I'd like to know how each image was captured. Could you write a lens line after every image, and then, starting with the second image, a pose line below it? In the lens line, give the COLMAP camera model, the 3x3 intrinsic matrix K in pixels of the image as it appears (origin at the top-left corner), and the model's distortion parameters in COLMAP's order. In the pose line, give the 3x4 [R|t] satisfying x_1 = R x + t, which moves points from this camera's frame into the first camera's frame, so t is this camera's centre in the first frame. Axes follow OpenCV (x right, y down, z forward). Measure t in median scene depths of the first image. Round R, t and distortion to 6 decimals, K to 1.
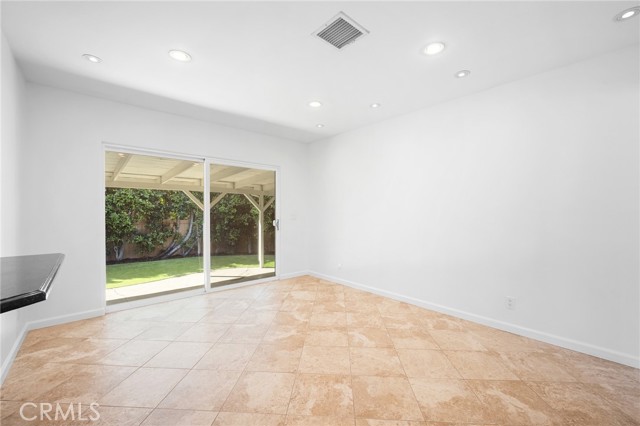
lens RADIAL K [[267.8, 0, 320.2], [0, 267.8, 214.5], [0, 0, 1]] dist [-0.003037, -0.000048]
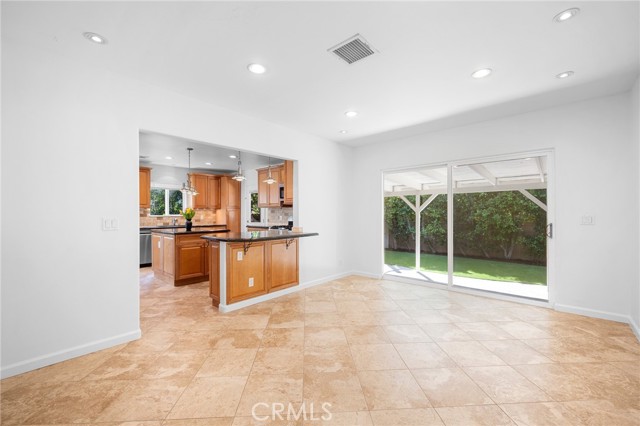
lens RADIAL K [[267.8, 0, 319.4], [0, 267.8, 214.1], [0, 0, 1]] dist [-0.003037, -0.000048]
pose [[0.096913, -0.002652, -0.995289, 0.704636], [-0.003519, 0.999989, -0.003007, -0.003244], [0.995287, 0.003794, 0.096903, 0.467394]]
